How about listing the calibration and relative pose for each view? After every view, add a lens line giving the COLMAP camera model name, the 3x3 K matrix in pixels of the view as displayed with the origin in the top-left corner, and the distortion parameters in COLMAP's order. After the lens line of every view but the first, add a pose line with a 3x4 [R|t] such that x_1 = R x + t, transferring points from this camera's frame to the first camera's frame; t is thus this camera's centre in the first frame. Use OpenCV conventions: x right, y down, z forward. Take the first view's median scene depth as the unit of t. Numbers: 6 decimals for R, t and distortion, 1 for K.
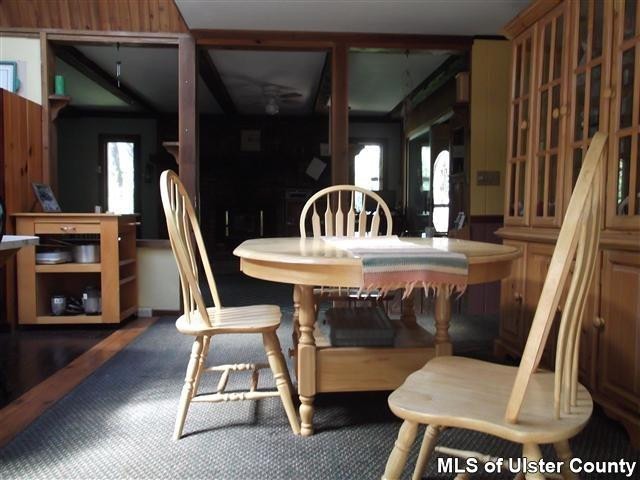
lens RADIAL K [[547.2, 0, 320.0], [0, 547.2, 240.0], [0, 0, 1]] dist [-0.000375, 0.001225]
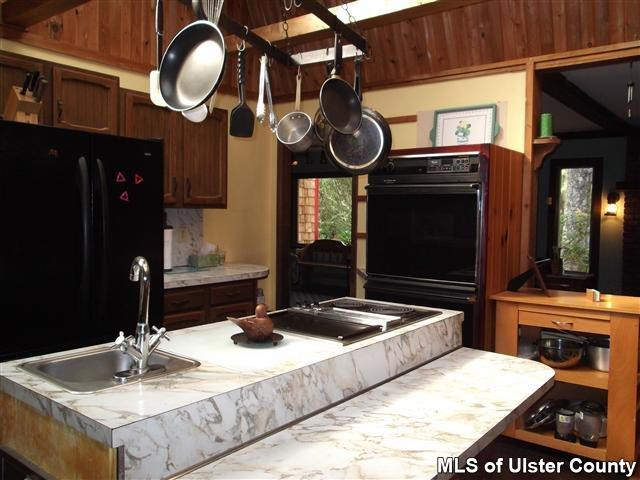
lens RADIAL K [[547.2, 0, 320.0], [0, 547.2, 240.0], [0, 0, 1]] dist [-0.000375, 0.001225]
pose [[0.751787, 0.029882, -0.658728, -0.203166], [-0.036260, 0.999335, 0.003950, -0.112905], [0.658408, 0.020915, 0.752371, 0.204490]]
